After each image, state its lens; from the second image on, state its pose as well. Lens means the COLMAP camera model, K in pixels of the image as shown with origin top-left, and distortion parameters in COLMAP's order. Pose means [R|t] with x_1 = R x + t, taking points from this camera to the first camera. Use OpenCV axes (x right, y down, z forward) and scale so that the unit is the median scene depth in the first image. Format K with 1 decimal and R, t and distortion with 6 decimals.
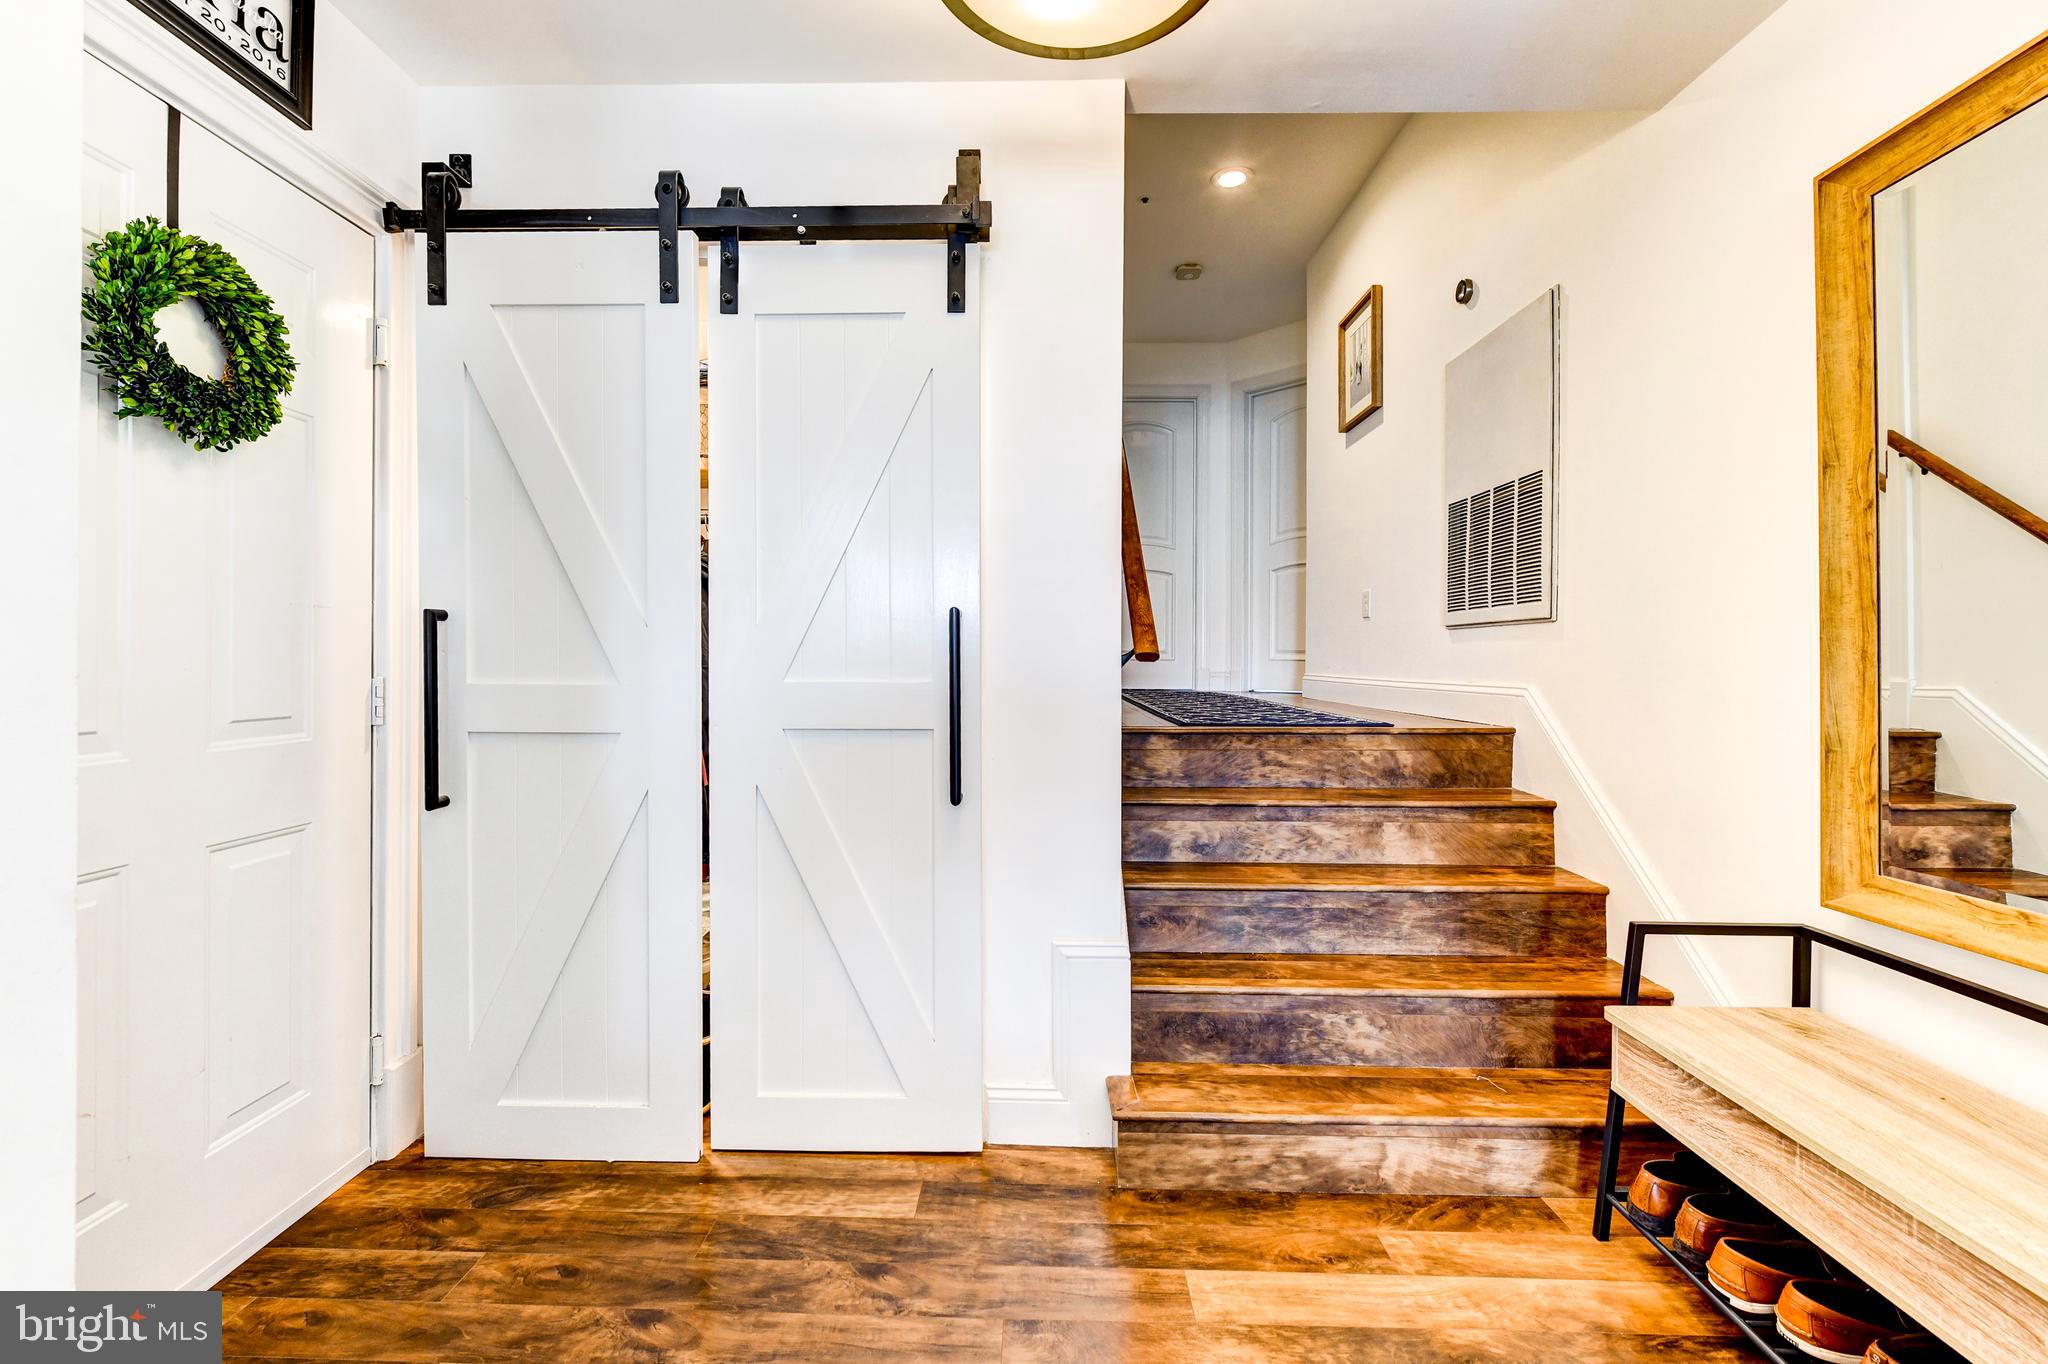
lens RADIAL K [[886.4, 0, 1028.4], [0, 886.4, 672.7], [0, 0, 1]] dist [-0.000803, -0.000082]
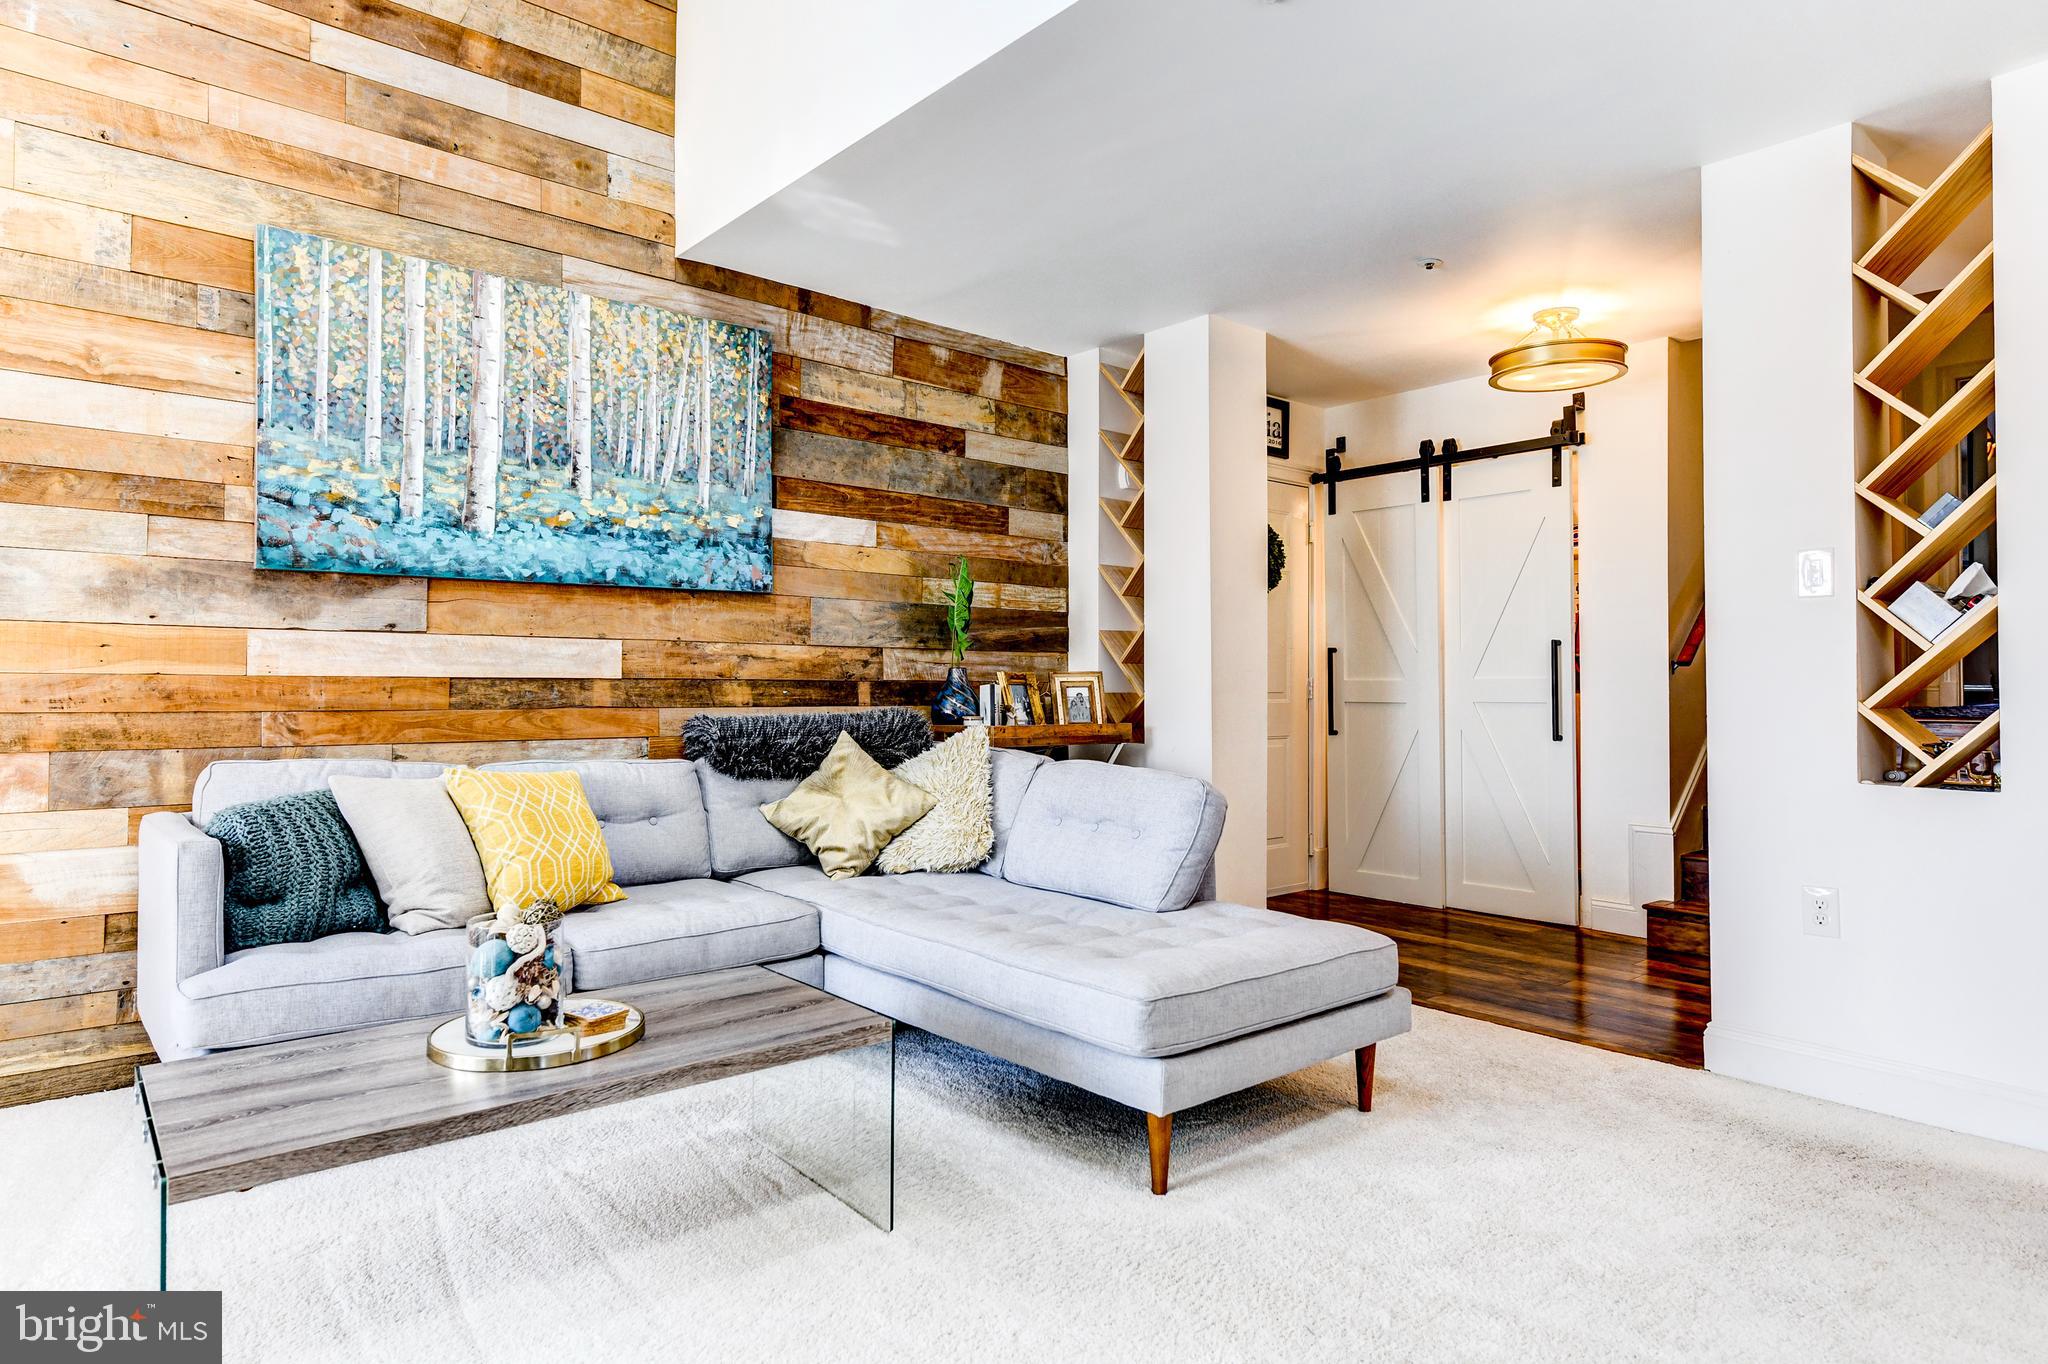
lens RADIAL K [[1172.5, 0, 1029.3], [0, 1172.5, 663.0], [0, 0, 1]] dist [-0.002957, 0.002703]
pose [[0.673057, -0.016220, -0.739413, 1.036116], [-0.000863, 0.999742, -0.022717, 0.037596], [0.739590, 0.015928, 0.672869, -1.606102]]
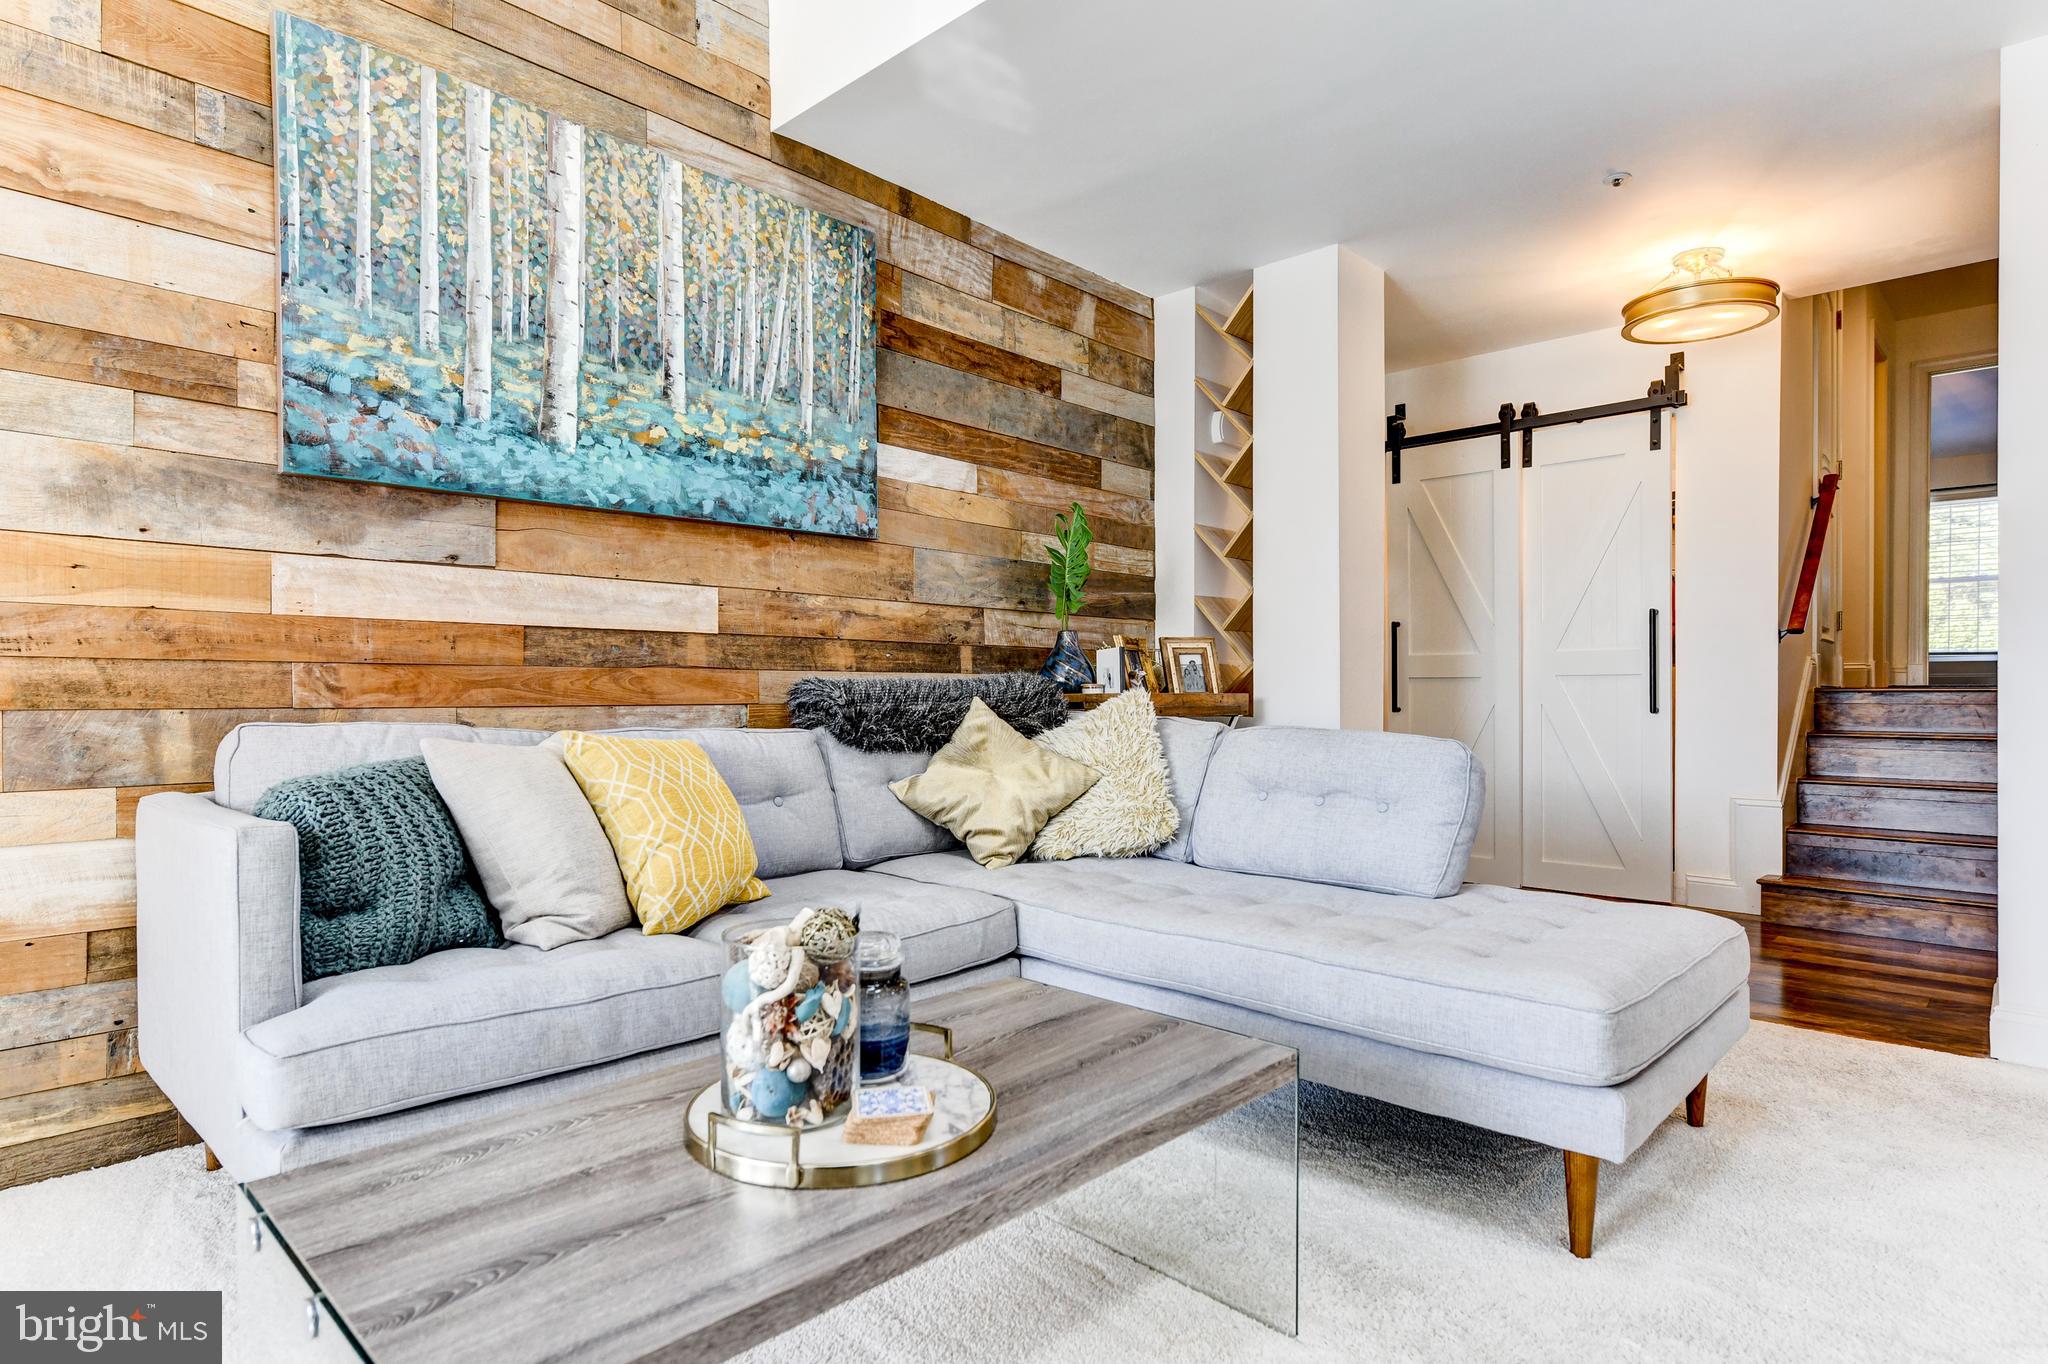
lens RADIAL K [[1098.6, 0, 1026.5], [0, 1098.6, 696.9], [0, 0, 1]] dist [0.001628, -0.000317]
pose [[0.743779, 0.001701, -0.668424, 0.475291], [0.001761, 0.999988, 0.004504, 0.101762], [0.668423, -0.004527, 0.743767, -1.645363]]
